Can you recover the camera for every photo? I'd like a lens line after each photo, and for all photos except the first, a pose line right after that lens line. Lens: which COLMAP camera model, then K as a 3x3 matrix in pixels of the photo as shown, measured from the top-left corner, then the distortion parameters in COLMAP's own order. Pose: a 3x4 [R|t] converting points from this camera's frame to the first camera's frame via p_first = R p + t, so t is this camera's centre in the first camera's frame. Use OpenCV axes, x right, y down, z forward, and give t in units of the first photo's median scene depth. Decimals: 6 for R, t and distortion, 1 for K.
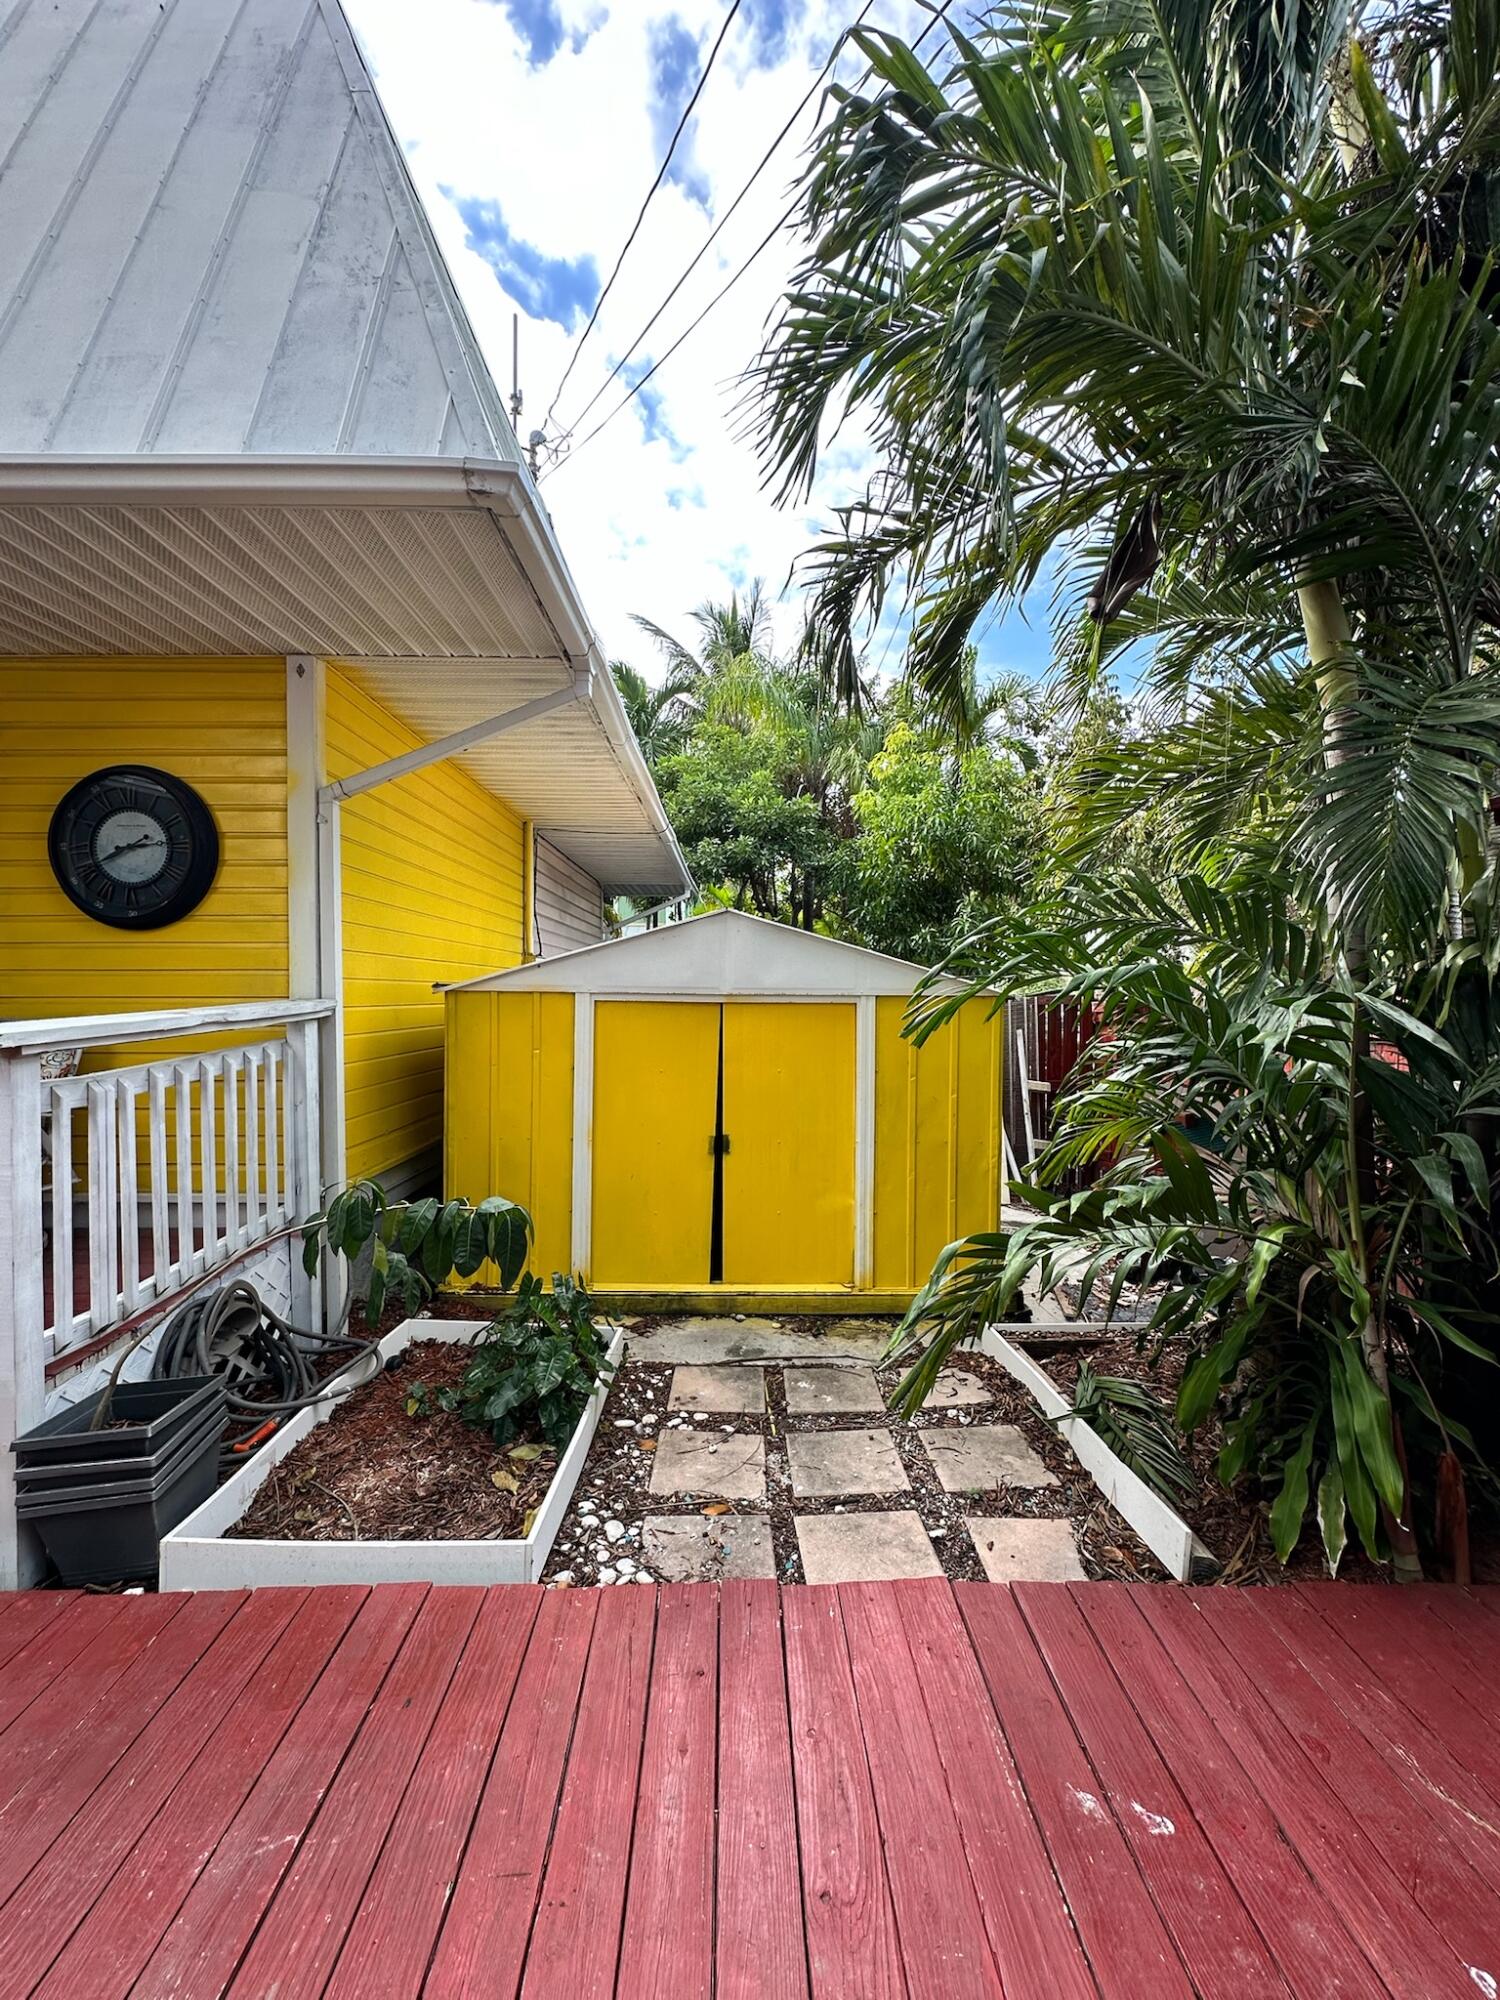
lens RADIAL K [[790.7, 0, 746.4], [0, 790.7, 1001.8], [0, 0, 1]] dist [0.001647, 0.000213]
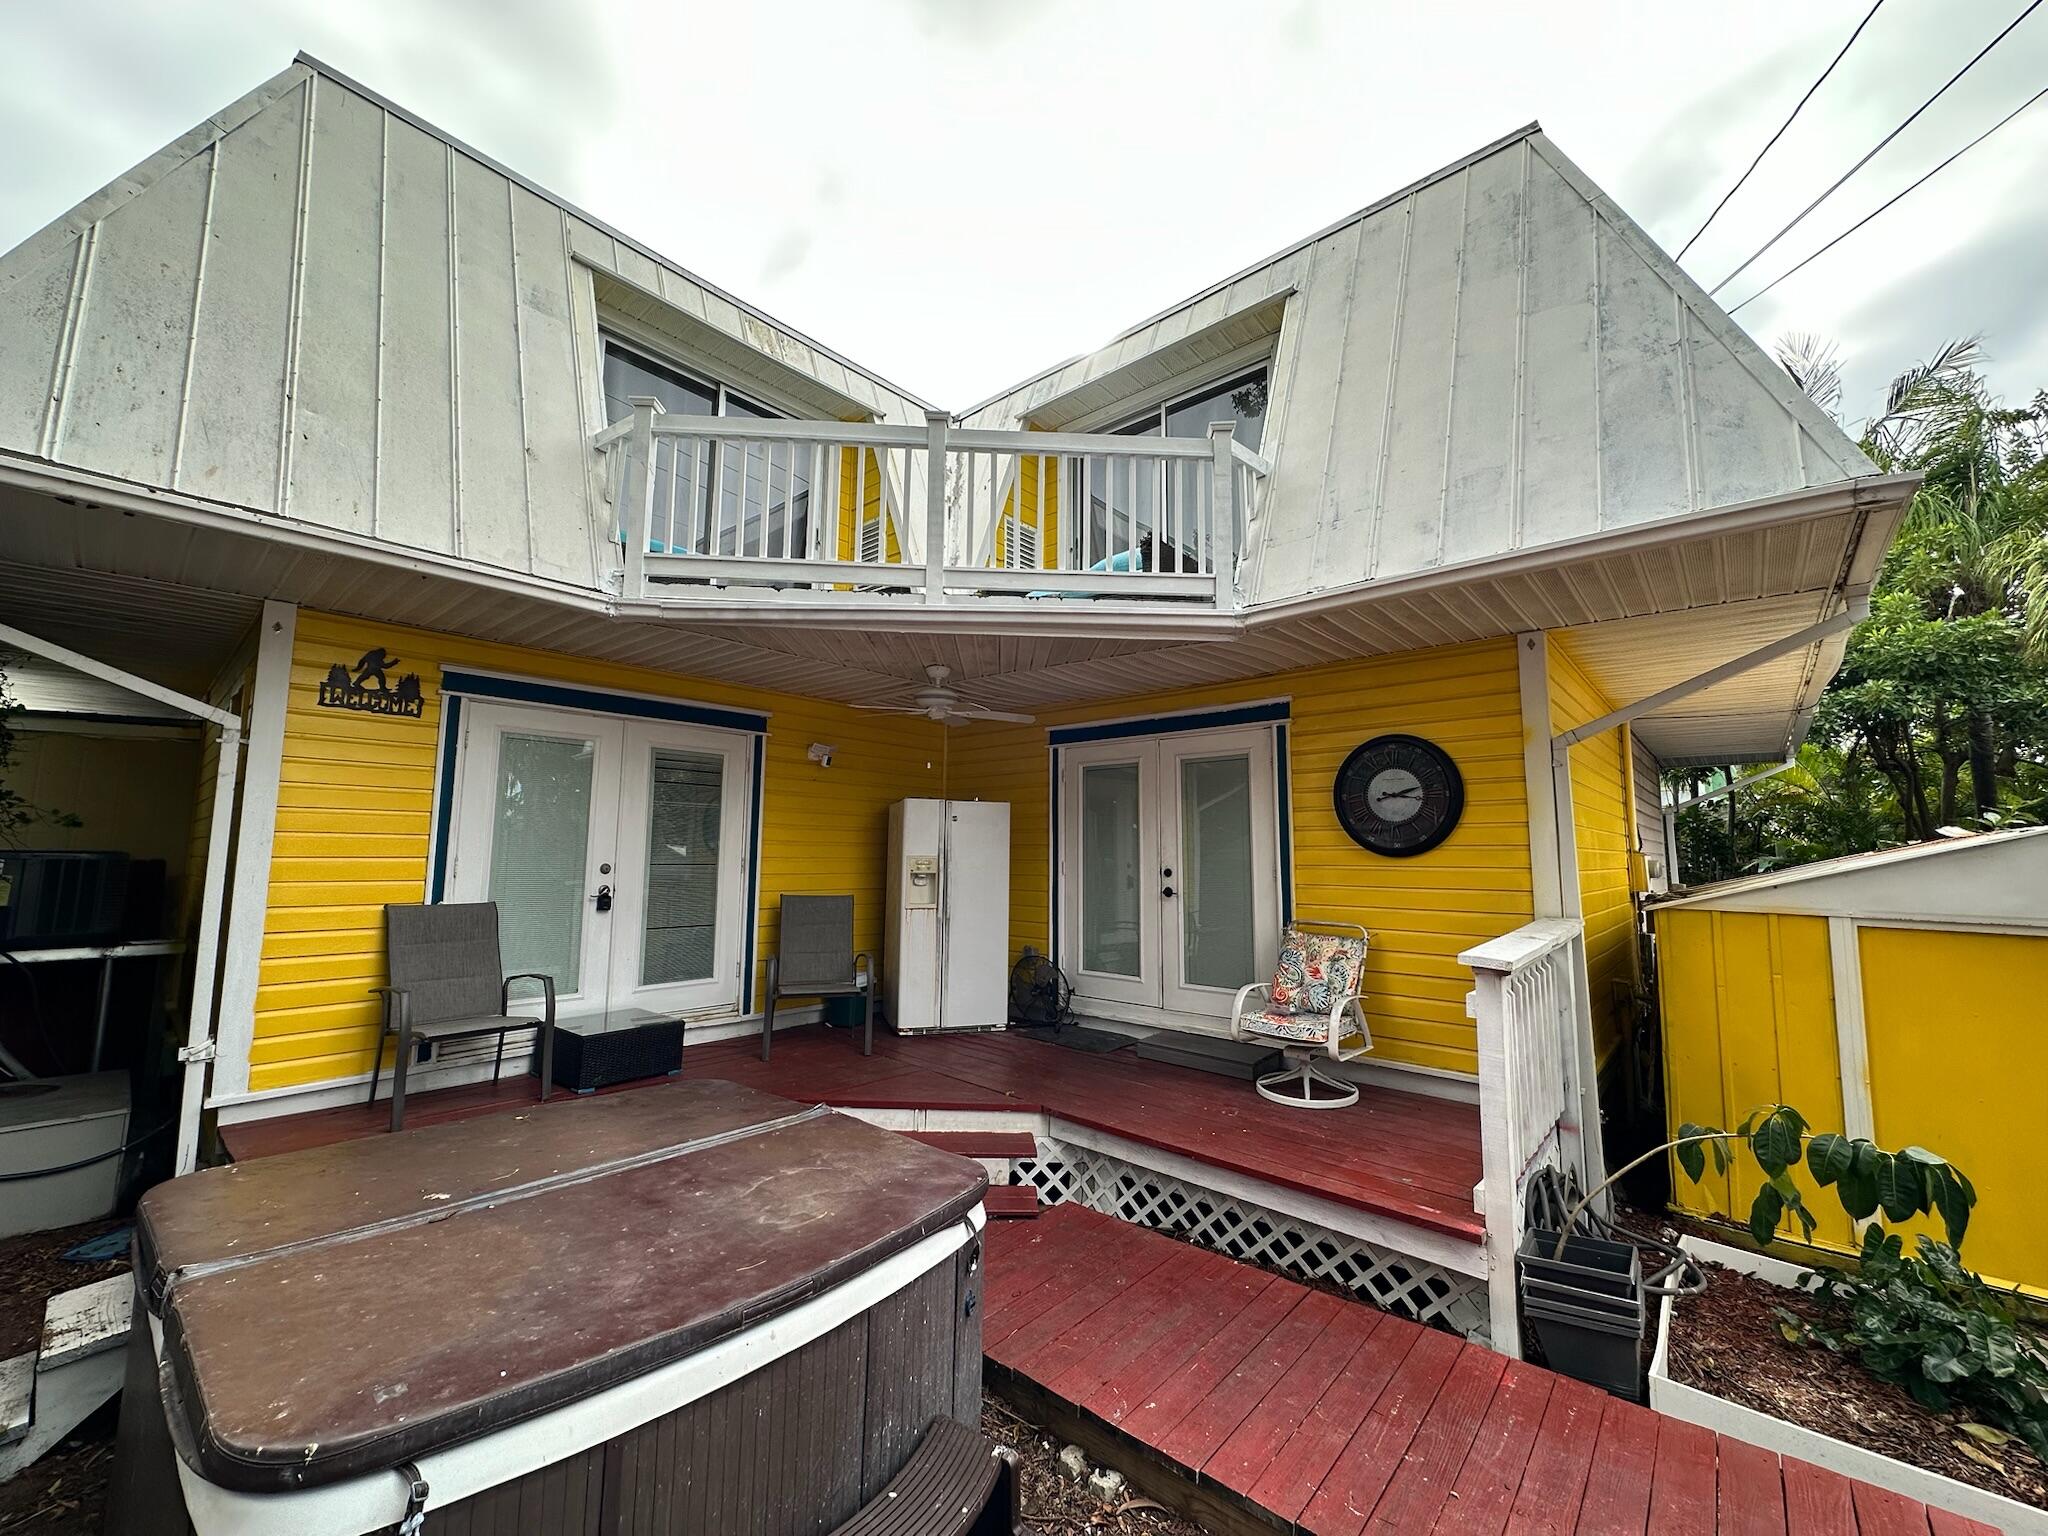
lens RADIAL K [[809.6, 0, 1020.3], [0, 809.6, 774.2], [0, 0, 1]] dist [0.001647, 0.000213]
pose [[0.733217, -0.061628, -0.677197, -0.308421], [-0.018928, 0.993649, -0.110919, -0.066003], [0.679732, 0.094146, 0.727394, -0.424904]]
